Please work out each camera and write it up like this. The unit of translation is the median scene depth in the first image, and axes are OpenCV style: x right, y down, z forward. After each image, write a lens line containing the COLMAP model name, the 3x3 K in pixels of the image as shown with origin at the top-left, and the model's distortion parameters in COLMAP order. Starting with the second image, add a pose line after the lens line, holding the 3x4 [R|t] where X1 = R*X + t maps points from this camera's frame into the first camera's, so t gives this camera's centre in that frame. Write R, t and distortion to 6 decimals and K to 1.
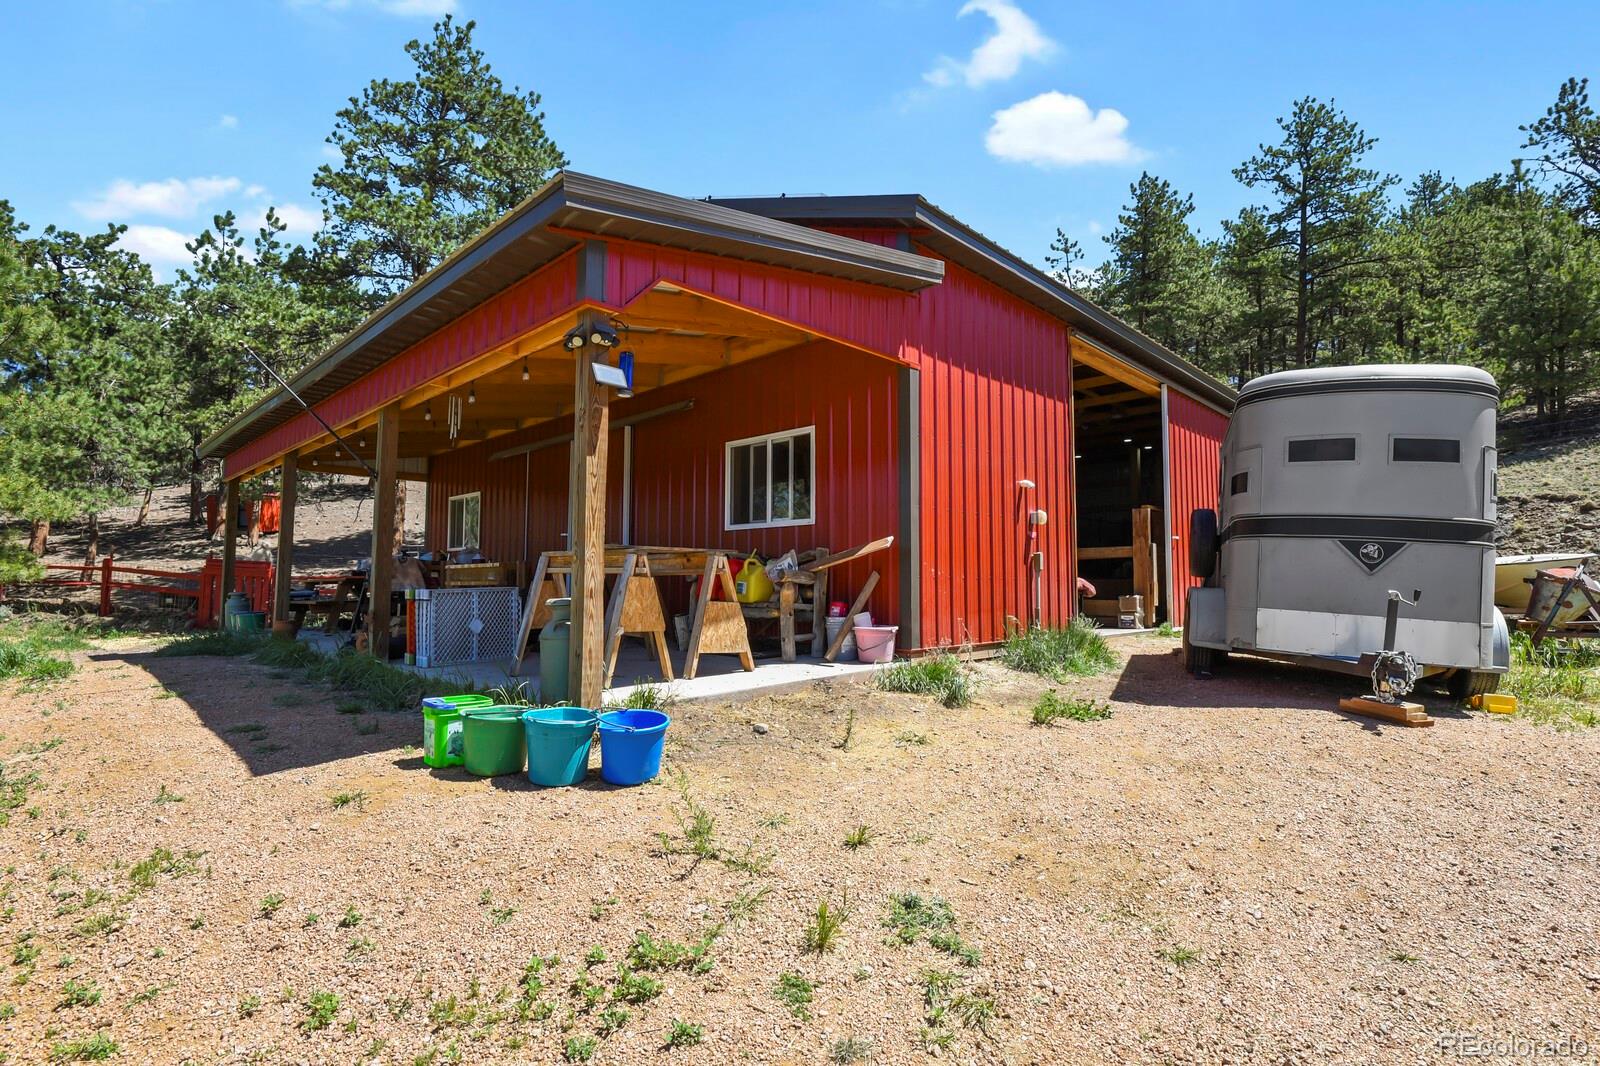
lens RADIAL K [[790.8, 0, 798.4], [0, 790.8, 534.1], [0, 0, 1]] dist [-0.003207, -0.006511]
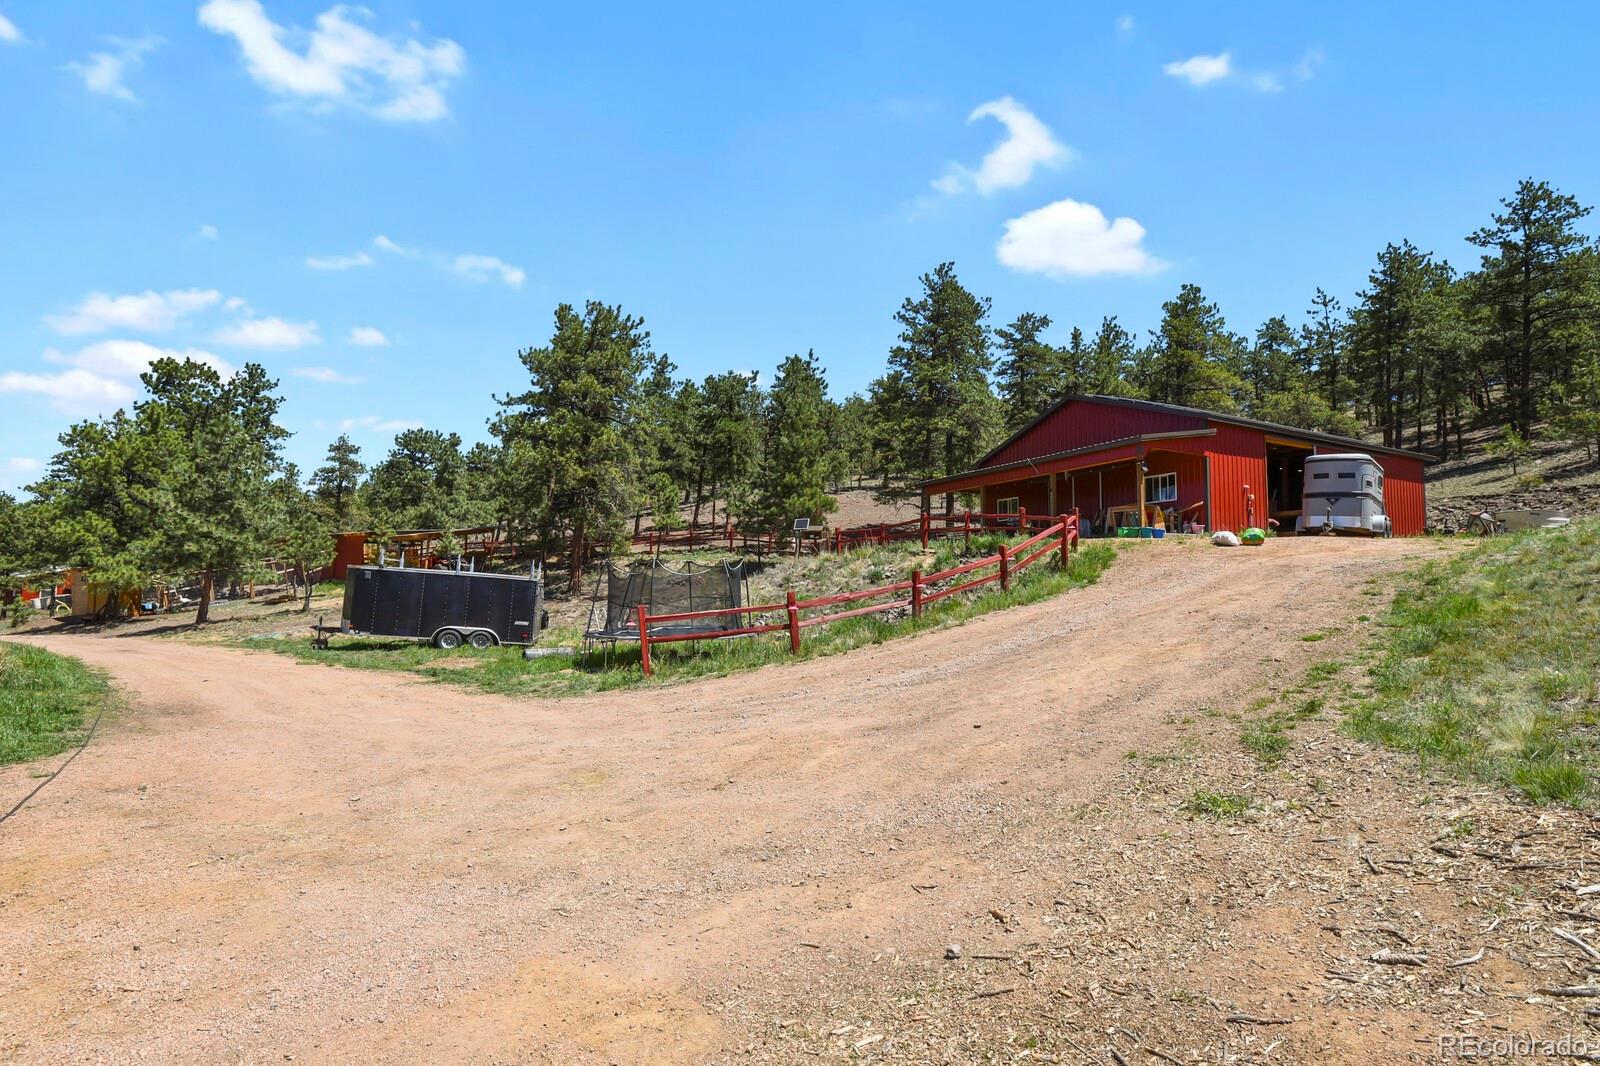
lens RADIAL K [[790.8, 0, 801.0], [0, 790.8, 522.5], [0, 0, 1]] dist [-0.003207, -0.006511]
pose [[0.950032, -0.015099, -0.311788, -0.100540], [0.007333, 0.999633, -0.026067, 0.035913], [0.312067, 0.022478, 0.949794, -0.603947]]
